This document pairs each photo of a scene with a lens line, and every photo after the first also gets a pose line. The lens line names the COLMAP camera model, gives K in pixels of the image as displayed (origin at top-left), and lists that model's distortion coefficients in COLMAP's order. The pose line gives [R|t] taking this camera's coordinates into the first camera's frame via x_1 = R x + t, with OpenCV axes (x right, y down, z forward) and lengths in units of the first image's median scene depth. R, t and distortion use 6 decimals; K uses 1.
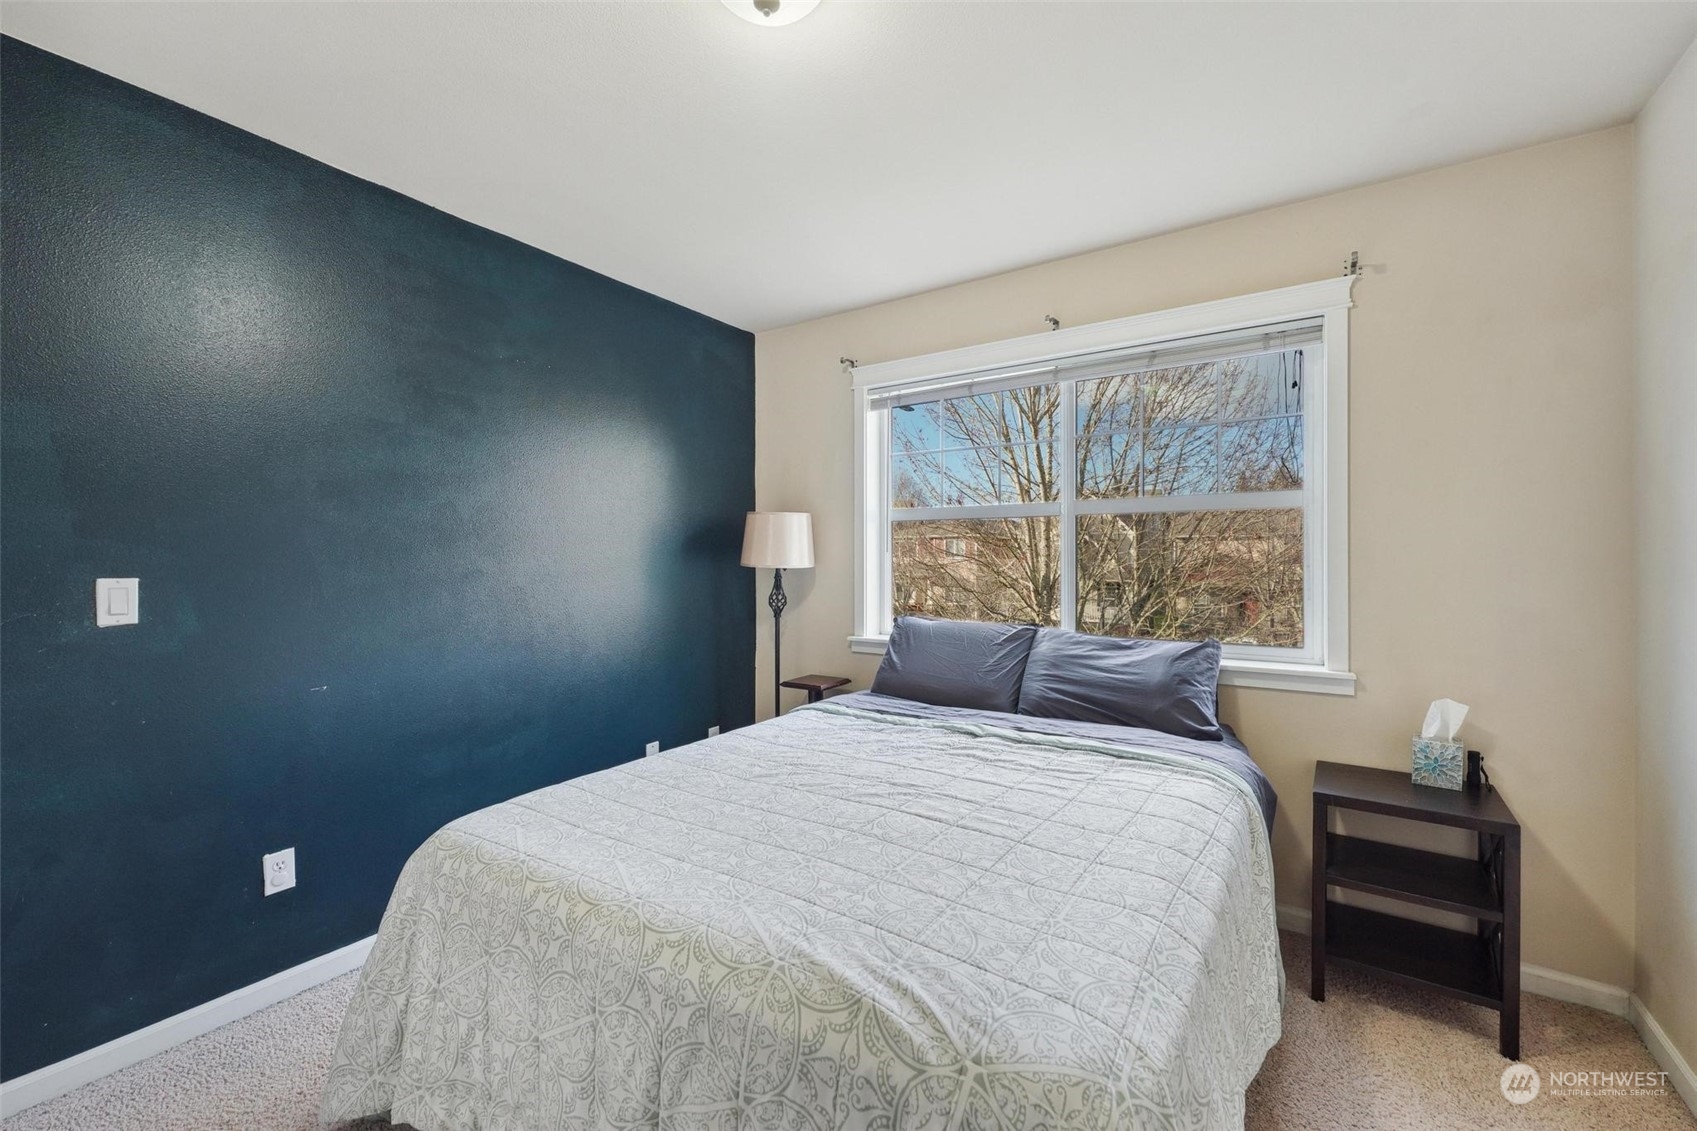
lens RADIAL K [[684.8, 0, 852.4], [0, 684.8, 570.3], [0, 0, 1]] dist [0.000422, 0.000419]
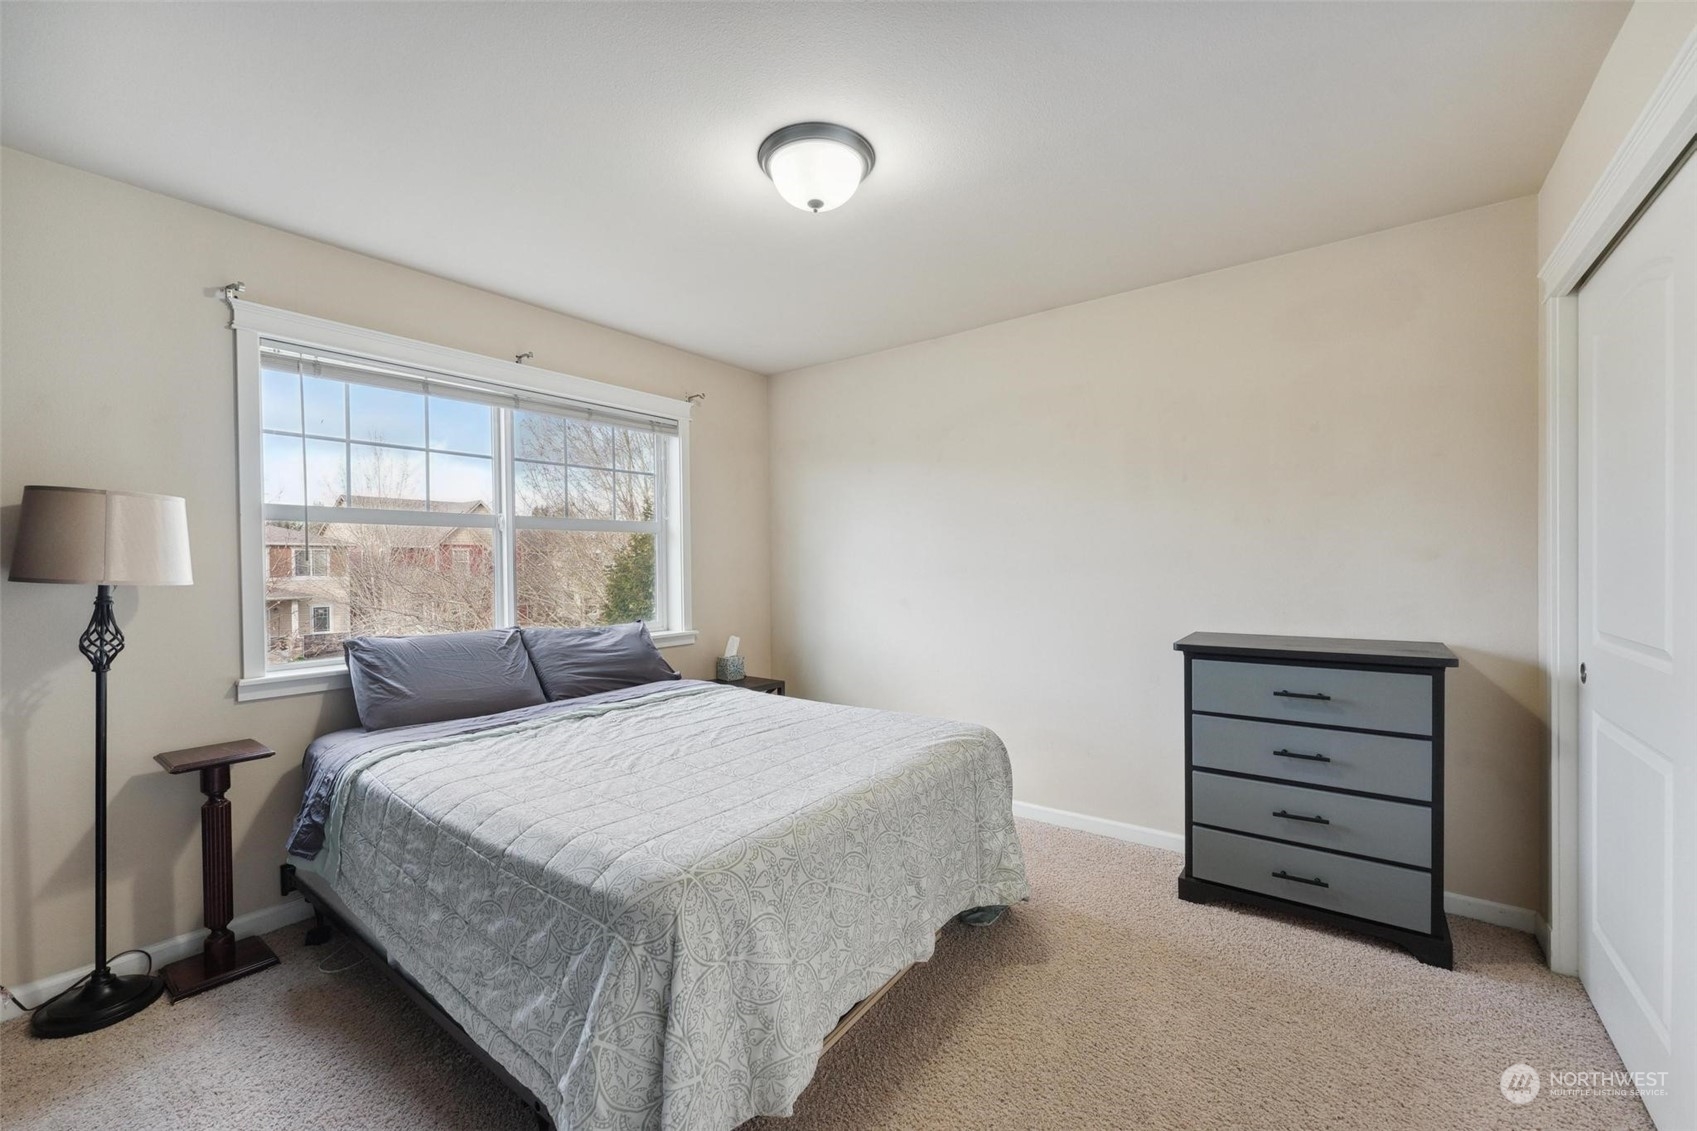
lens RADIAL K [[684.8, 0, 852.4], [0, 684.8, 570.3], [0, 0, 1]] dist [0.000422, 0.000419]
pose [[0.060542, -0.010632, 0.998109, -1.072347], [0.027995, 0.999568, 0.008950, -0.007227], [-0.997773, 0.027401, 0.060813, 0.530549]]
